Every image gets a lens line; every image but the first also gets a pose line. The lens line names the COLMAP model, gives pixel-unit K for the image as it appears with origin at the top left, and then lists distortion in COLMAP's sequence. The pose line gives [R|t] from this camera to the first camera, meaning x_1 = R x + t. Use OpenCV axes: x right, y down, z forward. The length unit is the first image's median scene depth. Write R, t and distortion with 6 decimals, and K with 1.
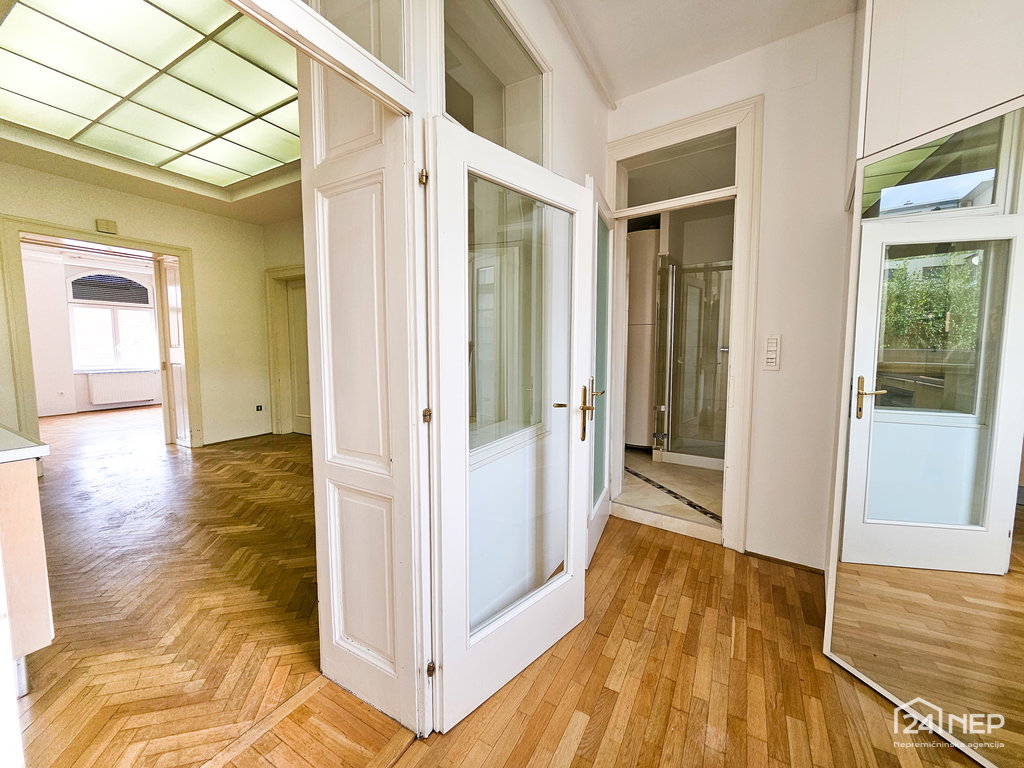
lens RADIAL K [[408.2, 0, 510.1], [0, 408.2, 381.5], [0, 0, 1]] dist [-0.001485, -0.000209]
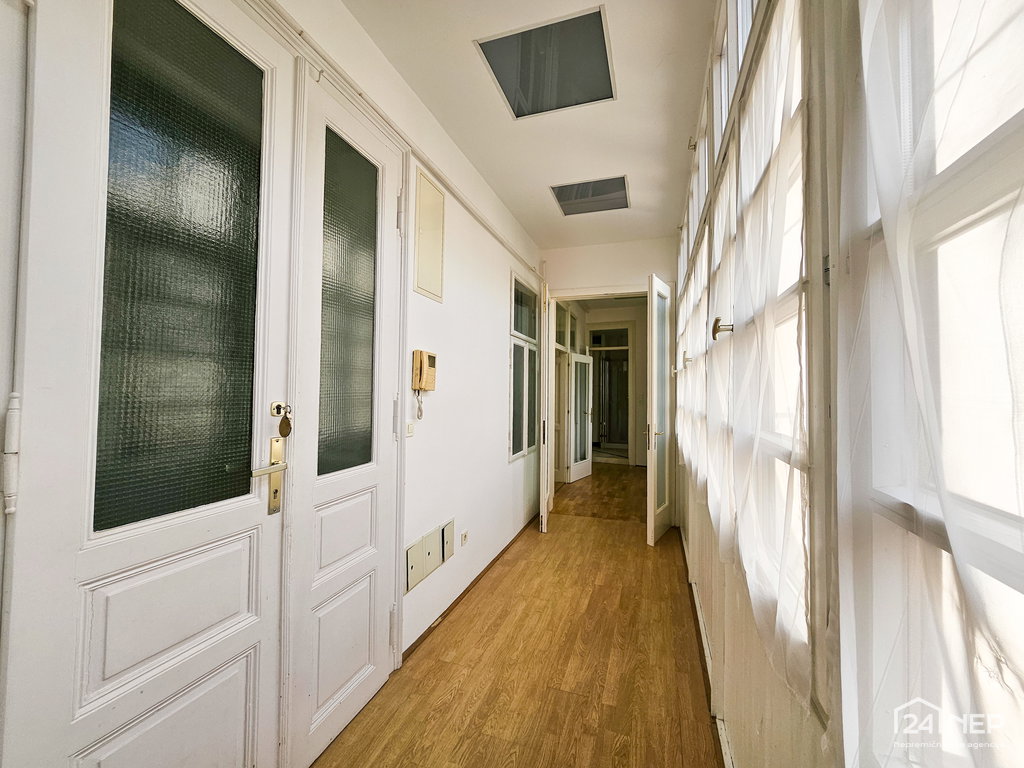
lens RADIAL K [[408.2, 0, 514.0], [0, 408.2, 383.1], [0, 0, 1]] dist [-0.001485, -0.000209]
pose [[0.982329, 0.020853, 0.185996, -0.799062], [-0.000813, 0.994240, -0.107177, 0.125264], [-0.187160, 0.105132, 0.976687, -1.684718]]
